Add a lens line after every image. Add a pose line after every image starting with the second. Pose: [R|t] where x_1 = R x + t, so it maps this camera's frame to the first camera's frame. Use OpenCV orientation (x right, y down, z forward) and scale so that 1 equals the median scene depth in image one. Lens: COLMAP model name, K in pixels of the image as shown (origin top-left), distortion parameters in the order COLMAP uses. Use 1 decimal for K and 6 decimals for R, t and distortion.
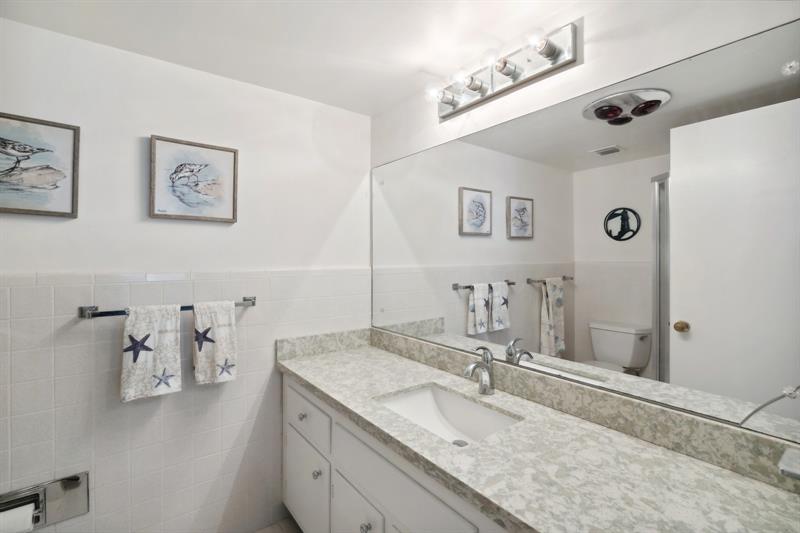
lens RADIAL K [[376.6, 0, 399.3], [0, 376.6, 260.3], [0, 0, 1]] dist [-0.000182, 0.000107]
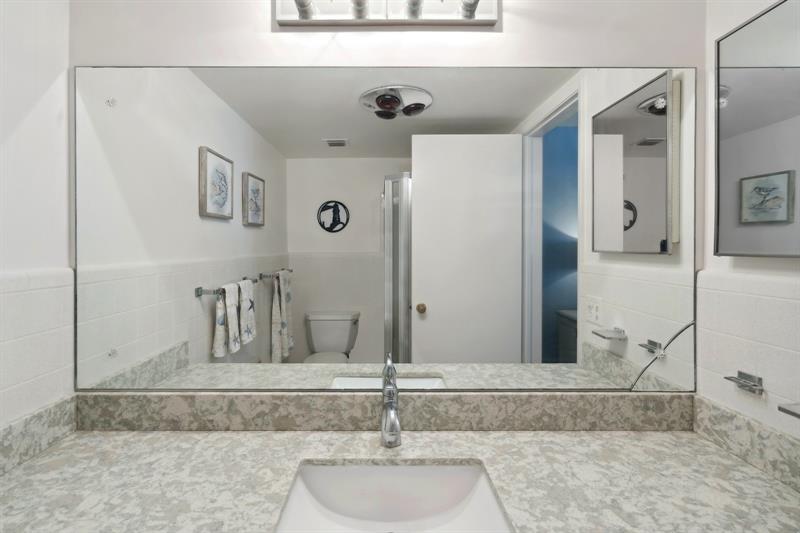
lens RADIAL K [[370.5, 0, 391.9], [0, 370.5, 251.5], [0, 0, 1]] dist [-0.001926, 0.000123]
pose [[0.600945, -0.008365, 0.799247, -0.183633], [0.005913, 0.999964, 0.006019, -0.005089], [-0.799269, 0.001109, 0.600973, 0.338053]]
